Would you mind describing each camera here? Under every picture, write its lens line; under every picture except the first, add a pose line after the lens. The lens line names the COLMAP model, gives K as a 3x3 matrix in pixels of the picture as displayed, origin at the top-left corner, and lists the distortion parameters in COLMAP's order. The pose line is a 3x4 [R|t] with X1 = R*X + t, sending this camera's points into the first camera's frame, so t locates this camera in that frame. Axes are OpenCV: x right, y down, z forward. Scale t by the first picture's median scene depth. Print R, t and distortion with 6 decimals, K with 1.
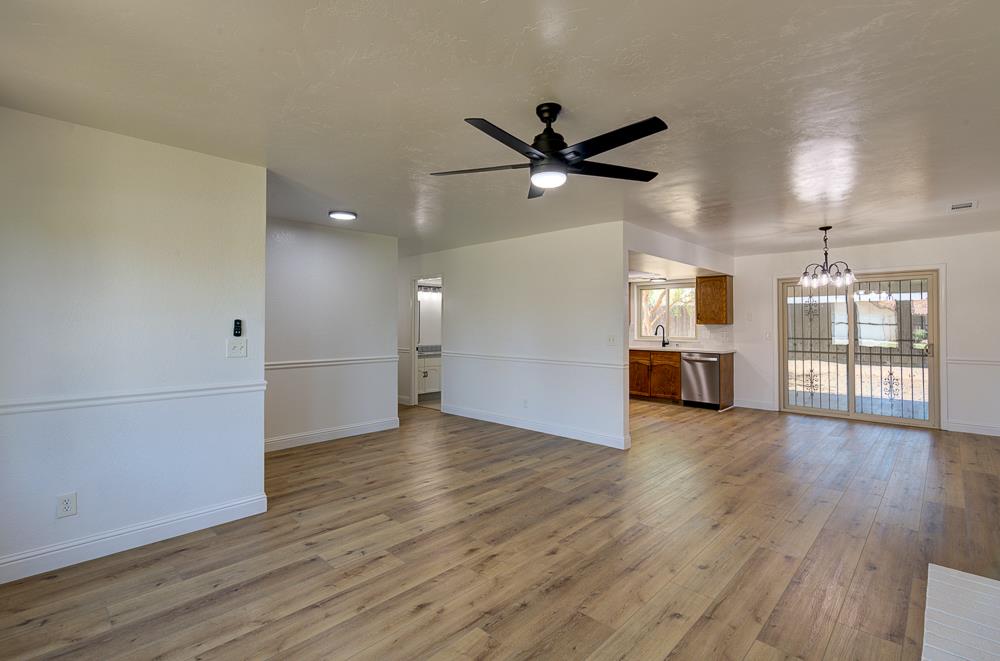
lens RADIAL K [[443.2, 0, 499.2], [0, 443.2, 321.5], [0, 0, 1]] dist [0.001532, 0.000150]
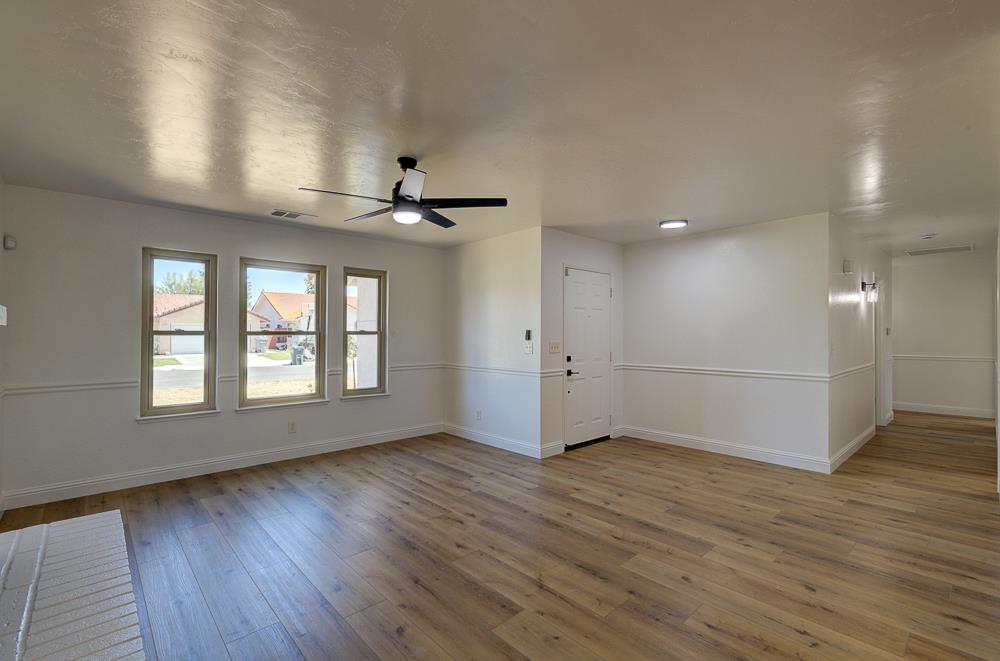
lens RADIAL K [[453.4, 0, 500.0], [0, 453.4, 330.5], [0, 0, 1]] dist [0.002676, 0.000288]
pose [[-0.036270, -0.003861, -0.999335, 0.697158], [0.009273, 0.999948, -0.004200, 0.006300], [0.999299, -0.009419, -0.036233, 0.659014]]
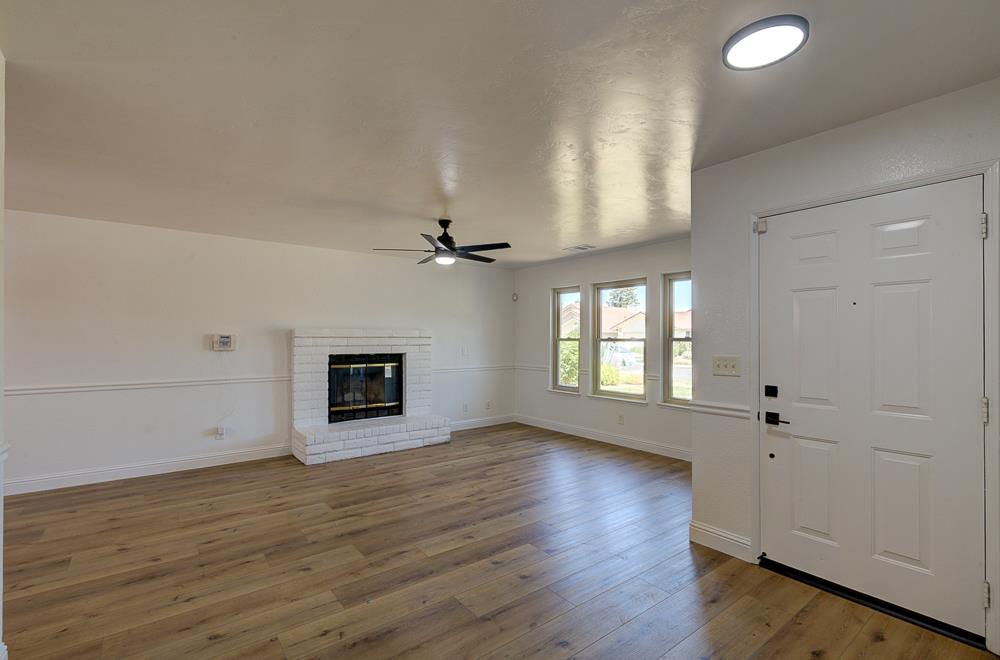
lens RADIAL K [[459.2, 0, 518.0], [0, 459.2, 341.8], [0, 0, 1]] dist [-0.000091, 0.000073]
pose [[-0.993244, -0.000609, 0.116042, -0.200277], [-0.000931, 0.999996, -0.002718, 0.012407], [-0.116040, -0.002808, -0.993241, 1.420259]]
